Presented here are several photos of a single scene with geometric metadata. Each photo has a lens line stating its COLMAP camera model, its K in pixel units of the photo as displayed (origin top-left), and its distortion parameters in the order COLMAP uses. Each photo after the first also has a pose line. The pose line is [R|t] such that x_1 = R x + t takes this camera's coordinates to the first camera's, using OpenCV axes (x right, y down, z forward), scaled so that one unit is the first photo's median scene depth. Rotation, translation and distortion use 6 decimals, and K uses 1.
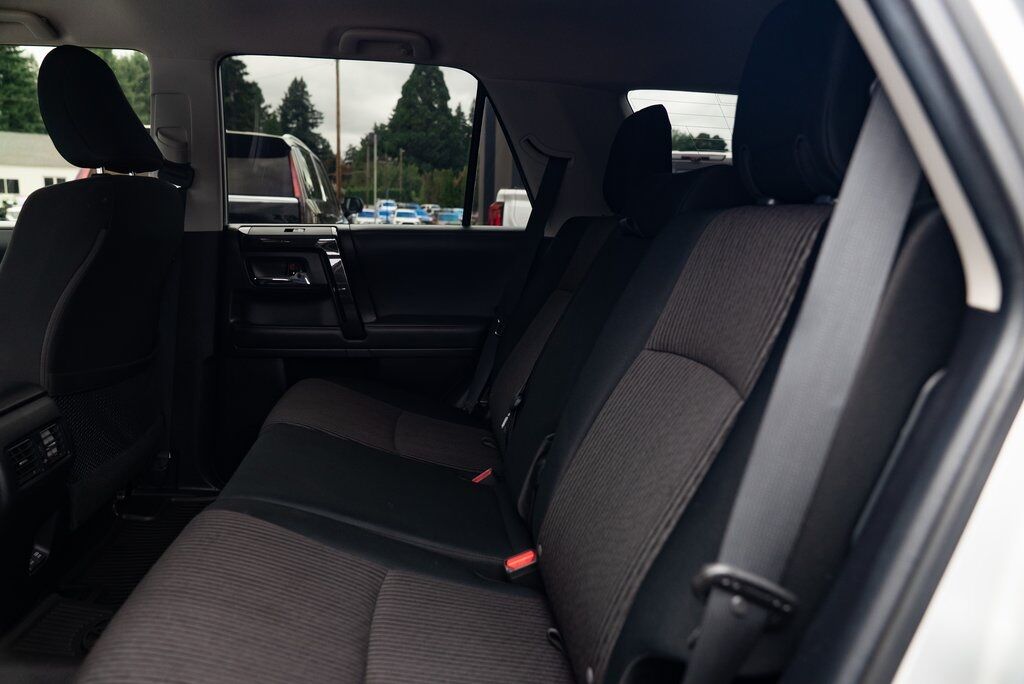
lens RADIAL K [[702.4, 0, 513.6], [0, 702.4, 341.2], [0, 0, 1]] dist [-0.037982, 0.022199]
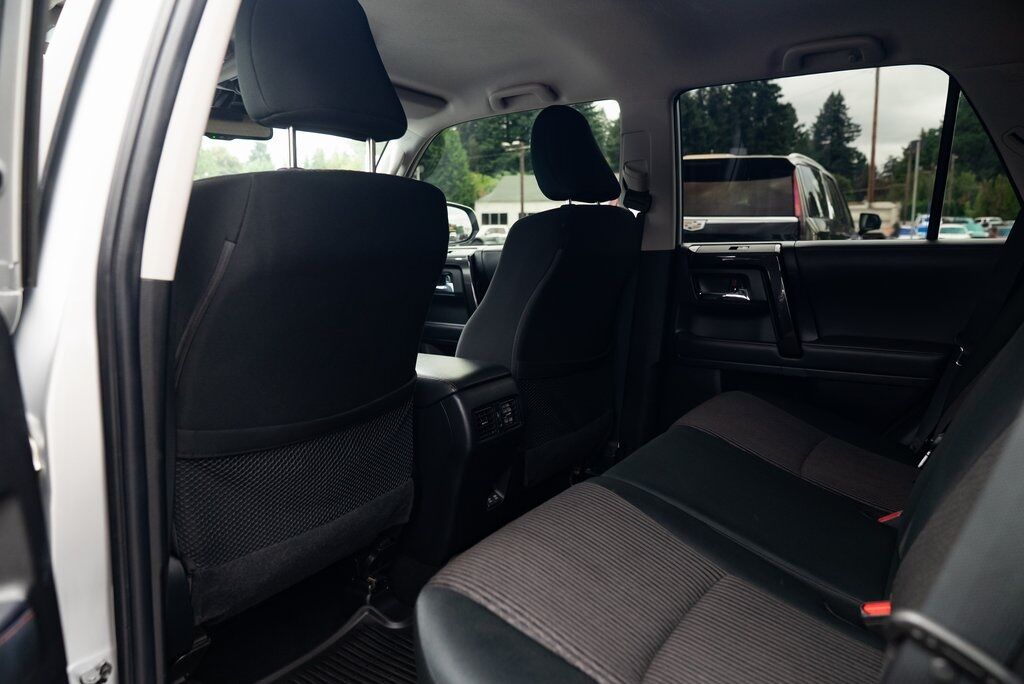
lens RADIAL K [[702.4, 0, 510.2], [0, 702.4, 346.8], [0, 0, 1]] dist [-0.037982, 0.022199]
pose [[0.749692, 0.069130, -0.658167, 0.122344], [-0.083212, 0.996483, 0.009880, 0.005652], [0.656535, 0.047360, 0.752807, 0.000883]]
